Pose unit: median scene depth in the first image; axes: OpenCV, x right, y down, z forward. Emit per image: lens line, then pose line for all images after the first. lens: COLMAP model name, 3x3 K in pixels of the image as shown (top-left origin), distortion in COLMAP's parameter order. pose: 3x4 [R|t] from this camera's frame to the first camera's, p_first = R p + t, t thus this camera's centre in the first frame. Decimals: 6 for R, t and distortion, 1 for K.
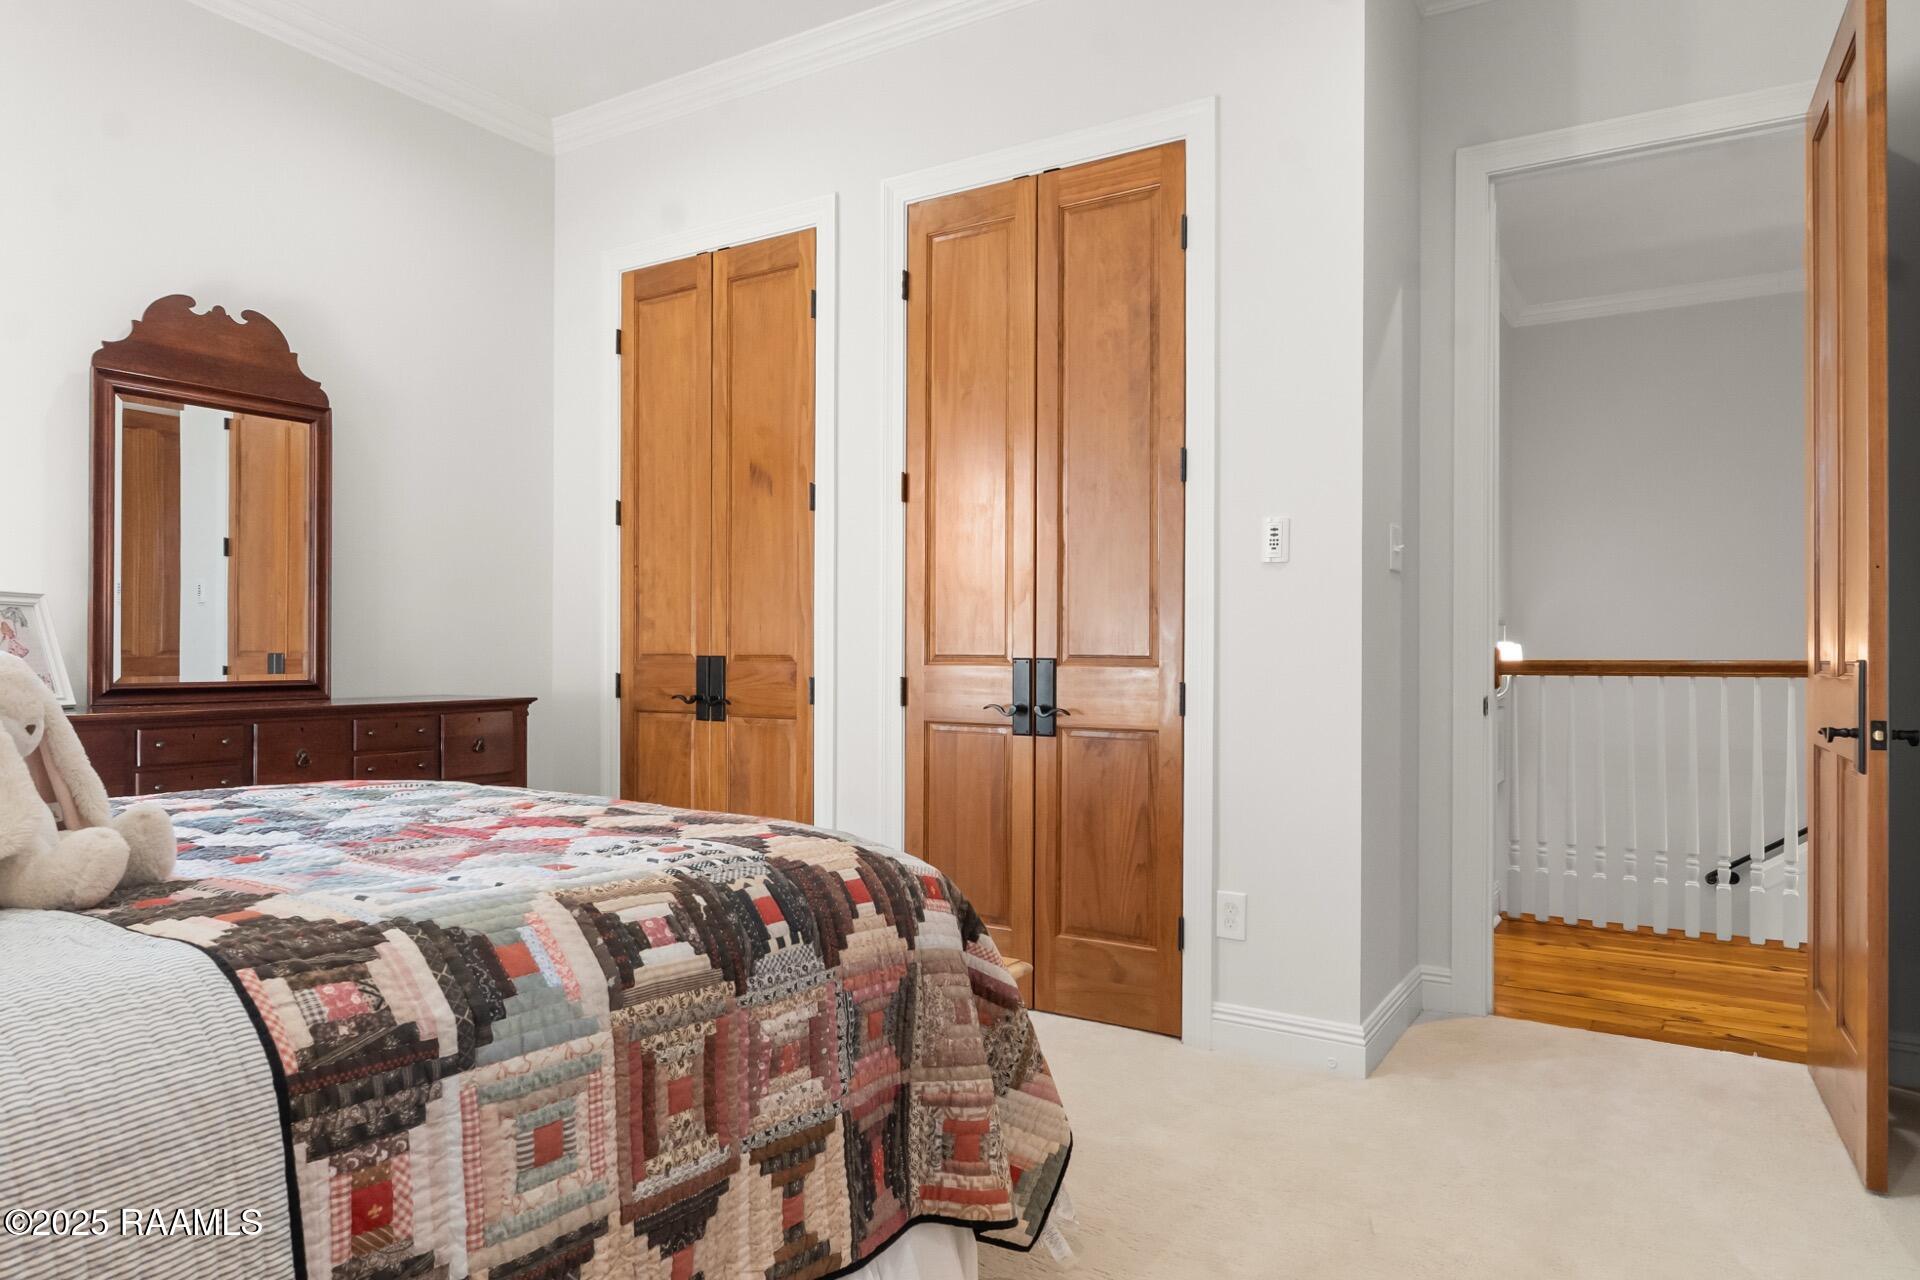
lens RADIAL K [[1218.8, 0, 960.4], [0, 1218.8, 643.3], [0, 0, 1]] dist [0.000974, -0.008347]
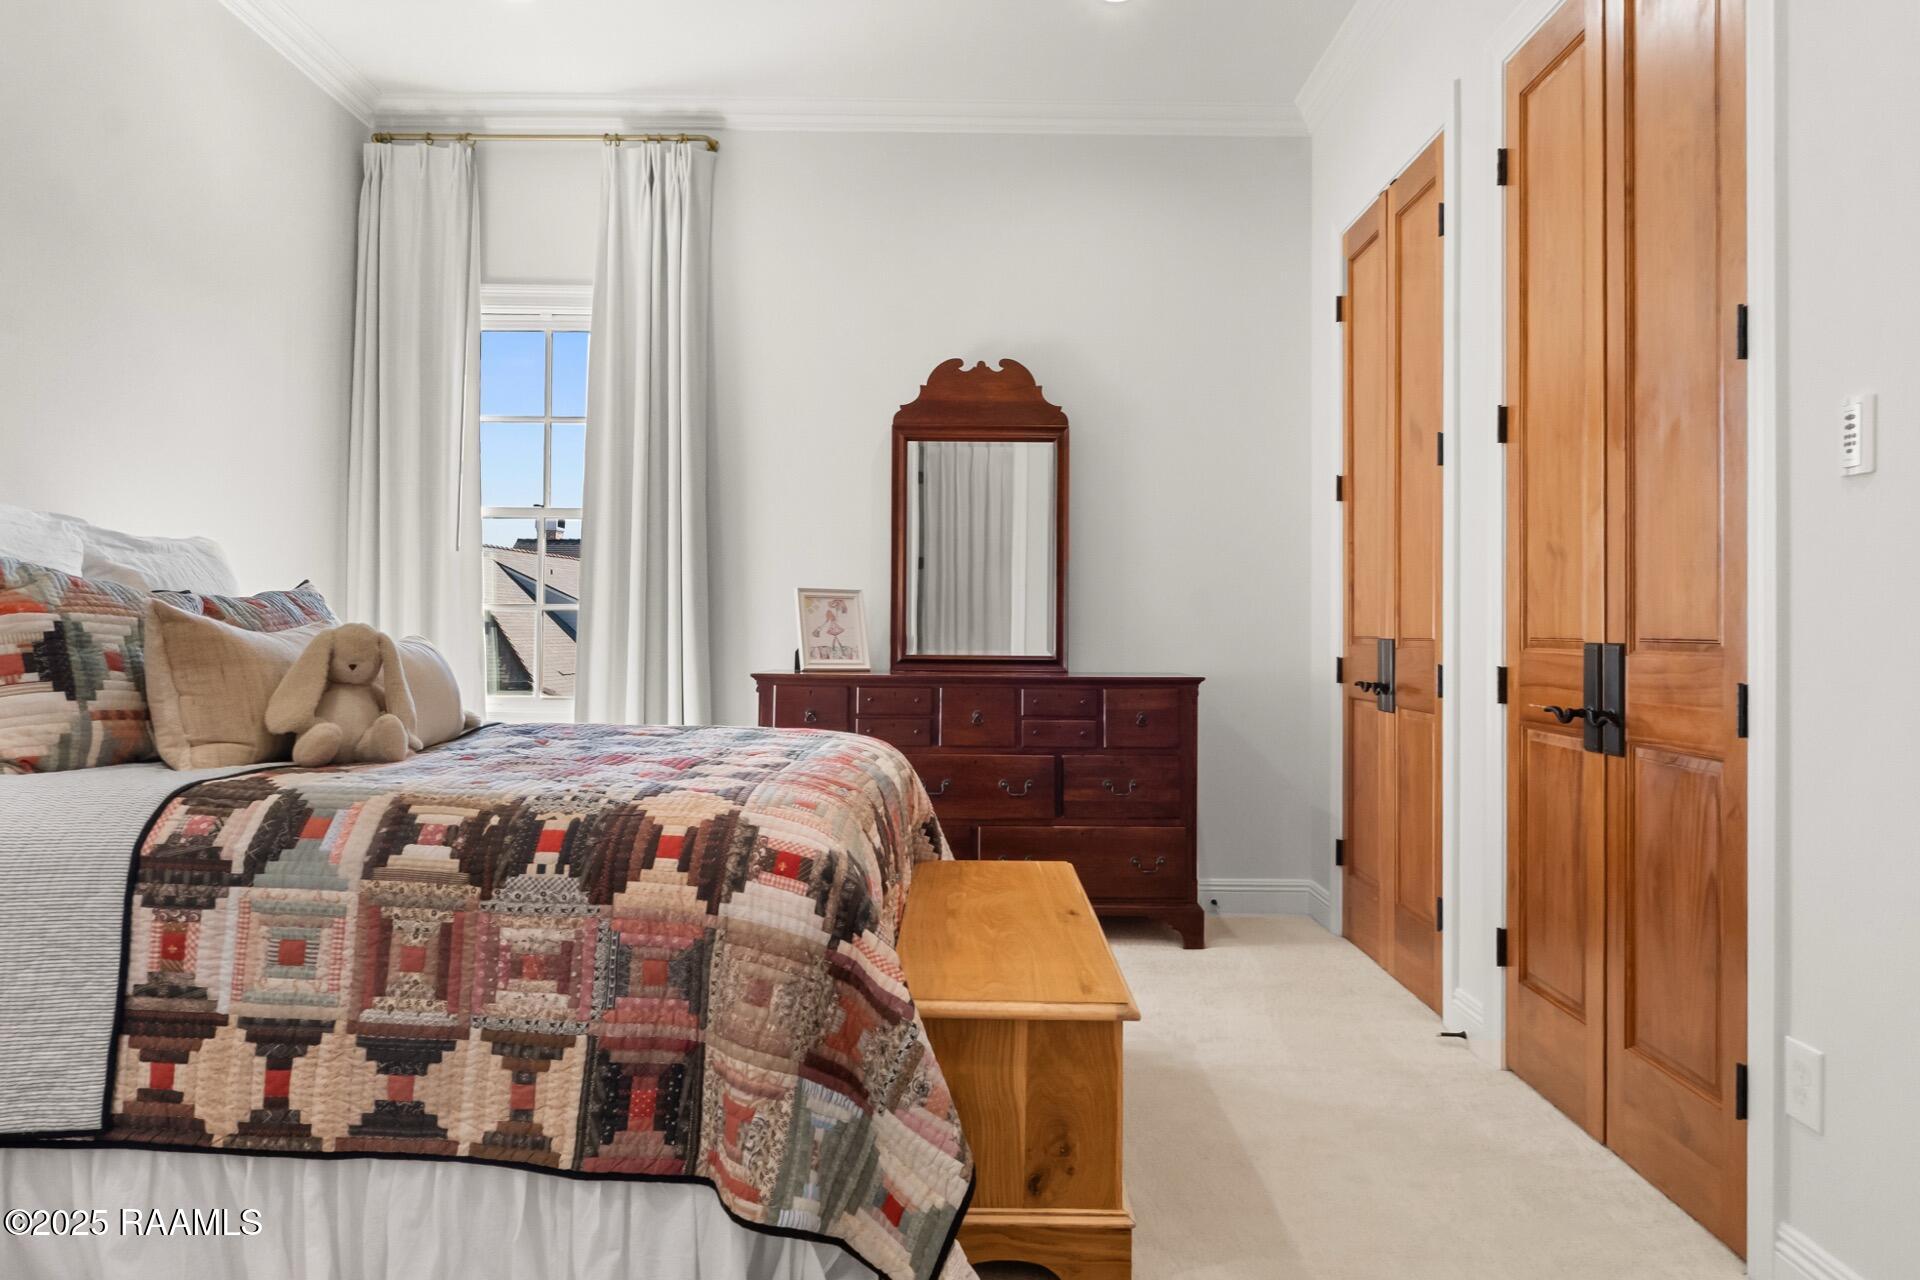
lens RADIAL K [[1218.8, 0, 954.8], [0, 1218.8, 606.0], [0, 0, 1]] dist [0.000974, -0.008347]
pose [[0.520784, -0.016314, -0.853532, 1.108453], [-0.001899, 0.999793, -0.020268, 0.014109], [0.853686, 0.012176, 0.520645, 0.746639]]
